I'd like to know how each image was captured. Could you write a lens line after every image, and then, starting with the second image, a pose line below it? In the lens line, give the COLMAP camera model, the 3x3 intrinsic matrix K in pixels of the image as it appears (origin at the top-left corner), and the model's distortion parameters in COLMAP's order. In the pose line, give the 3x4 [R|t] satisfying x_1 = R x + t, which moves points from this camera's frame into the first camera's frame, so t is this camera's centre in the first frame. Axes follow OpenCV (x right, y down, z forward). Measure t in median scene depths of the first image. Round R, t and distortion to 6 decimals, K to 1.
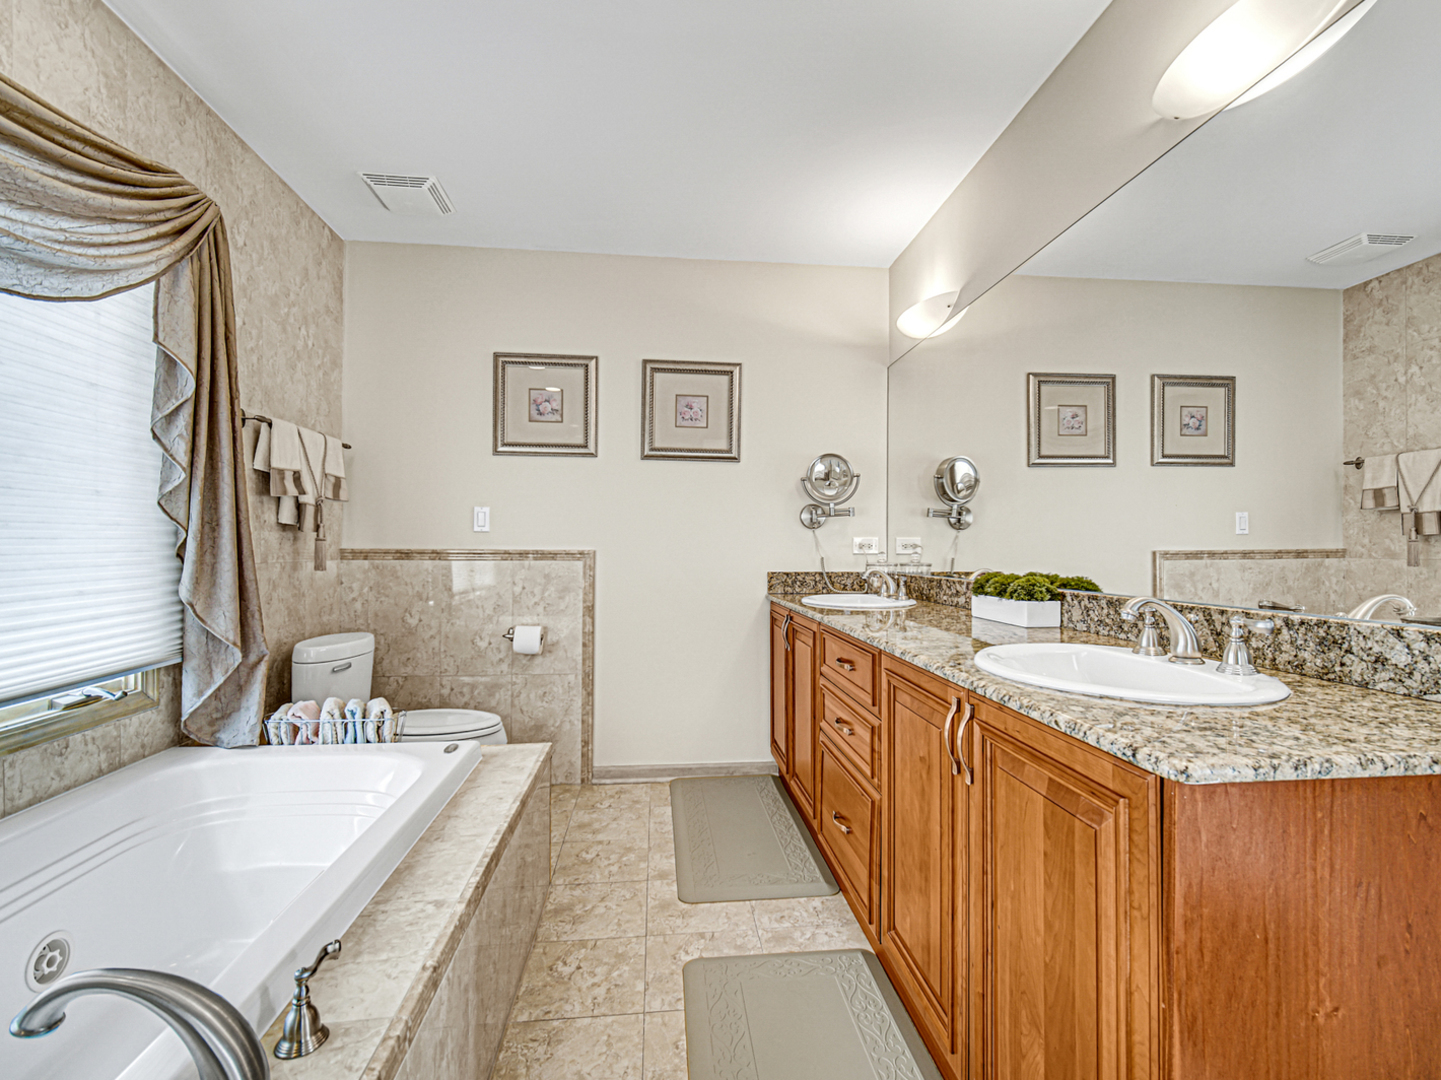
lens RADIAL K [[662.7, 0, 721.4], [0, 662.7, 539.2], [0, 0, 1]] dist [-0.002776, 0.000195]
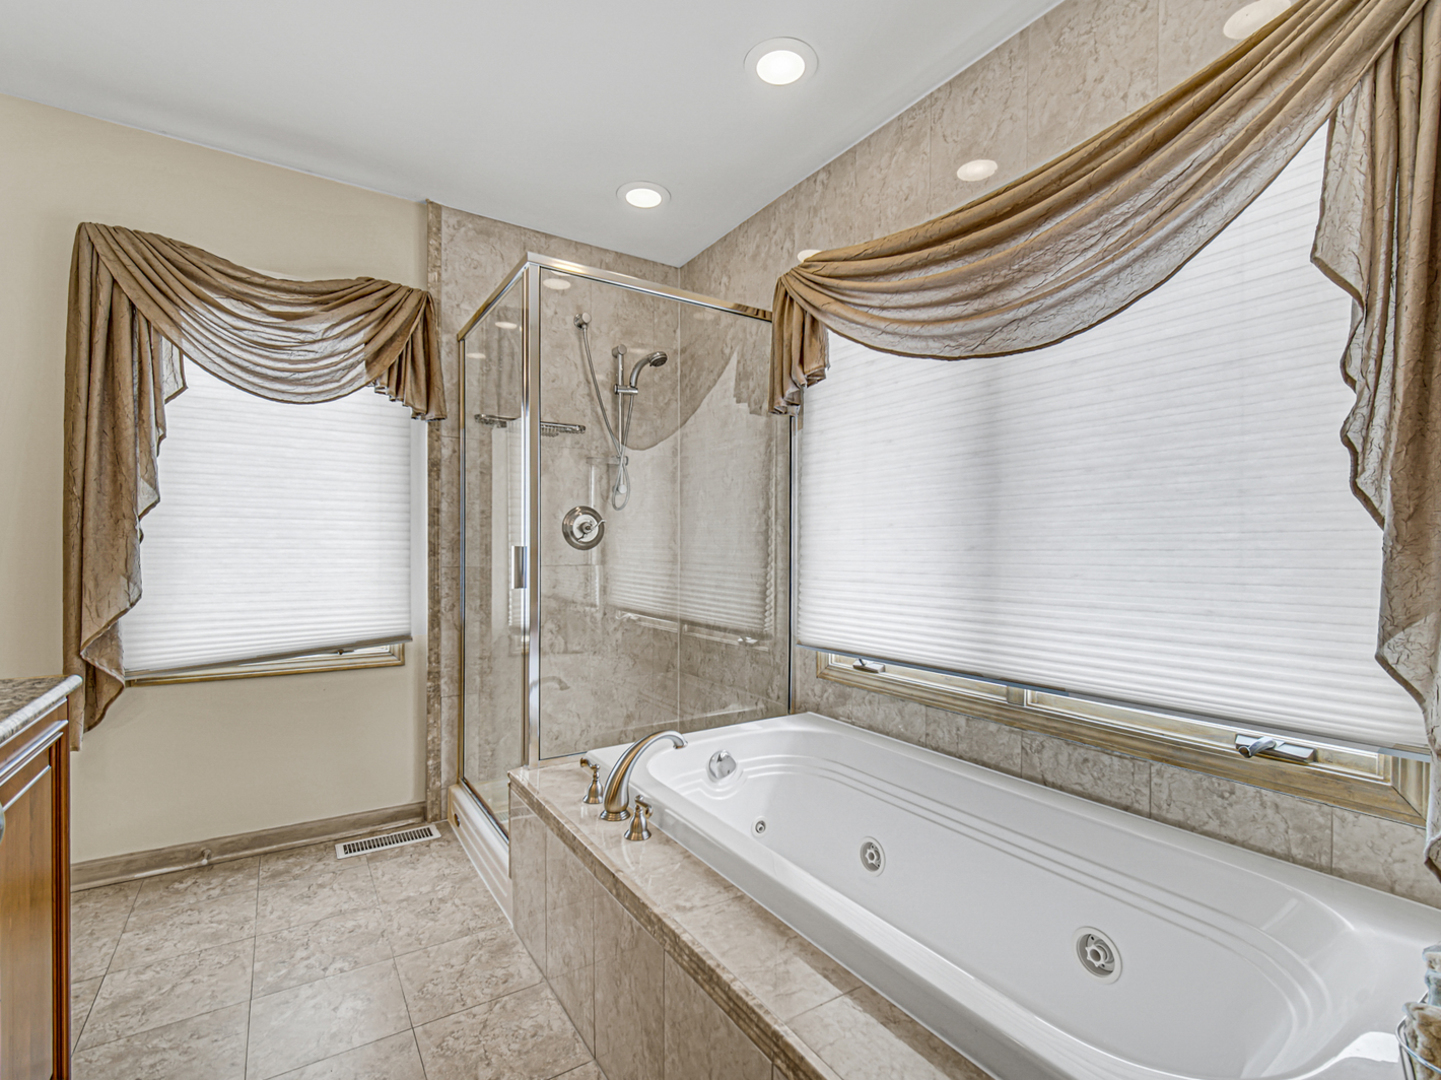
lens RADIAL K [[662.7, 0, 719.6], [0, 662.7, 551.9], [0, 0, 1]] dist [-0.002776, 0.000195]
pose [[-0.885528, -0.002018, -0.464581, -0.002657], [-0.000008, 0.999991, -0.004329, 0.005890], [0.464586, -0.003830, -0.885520, 1.529293]]
